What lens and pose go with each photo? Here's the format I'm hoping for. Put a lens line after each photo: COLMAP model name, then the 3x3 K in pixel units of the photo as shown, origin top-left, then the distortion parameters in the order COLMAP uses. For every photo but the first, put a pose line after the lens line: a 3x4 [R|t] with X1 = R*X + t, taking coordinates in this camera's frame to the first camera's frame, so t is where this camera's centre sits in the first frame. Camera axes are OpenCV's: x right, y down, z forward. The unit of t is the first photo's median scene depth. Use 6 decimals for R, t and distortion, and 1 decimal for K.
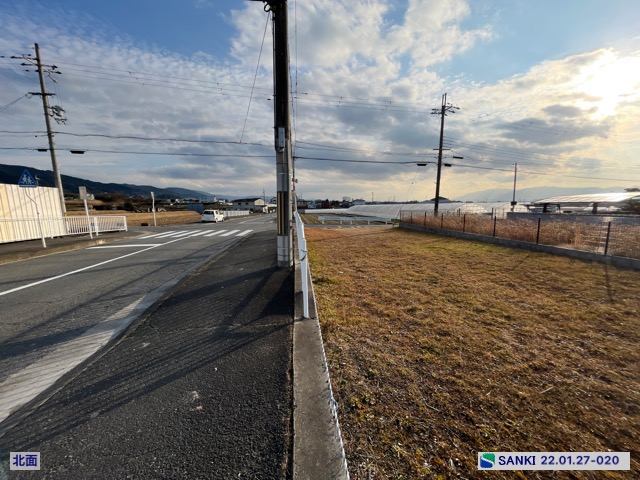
lens RADIAL K [[257.5, 0, 318.4], [0, 257.5, 242.5], [0, 0, 1]] dist [-0.003574, -0.000298]
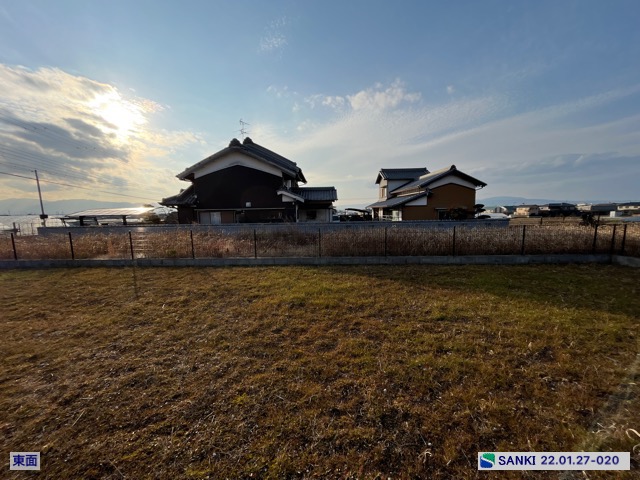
lens RADIAL K [[257.5, 0, 318.4], [0, 257.5, 242.5], [0, 0, 1]] dist [-0.003574, -0.000298]
pose [[0.122102, -0.105177, 0.986929, 0.065168], [0.153954, 0.984341, 0.085854, 0.001680], [-0.980505, 0.141459, 0.136382, -0.028653]]
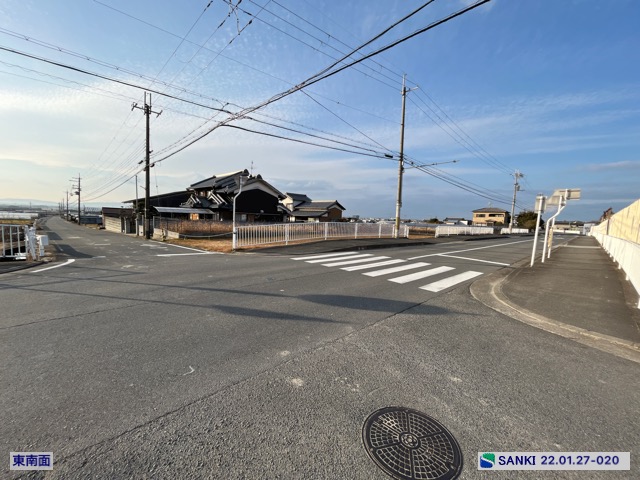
lens RADIAL K [[257.5, 0, 318.4], [0, 257.5, 242.5], [0, 0, 1]] dist [-0.003574, -0.000298]
pose [[-0.616603, -0.082004, 0.782992, -2.556744], [0.080468, 0.982787, 0.166297, -0.599366], [-0.783151, 0.165545, -0.599391, 4.542666]]
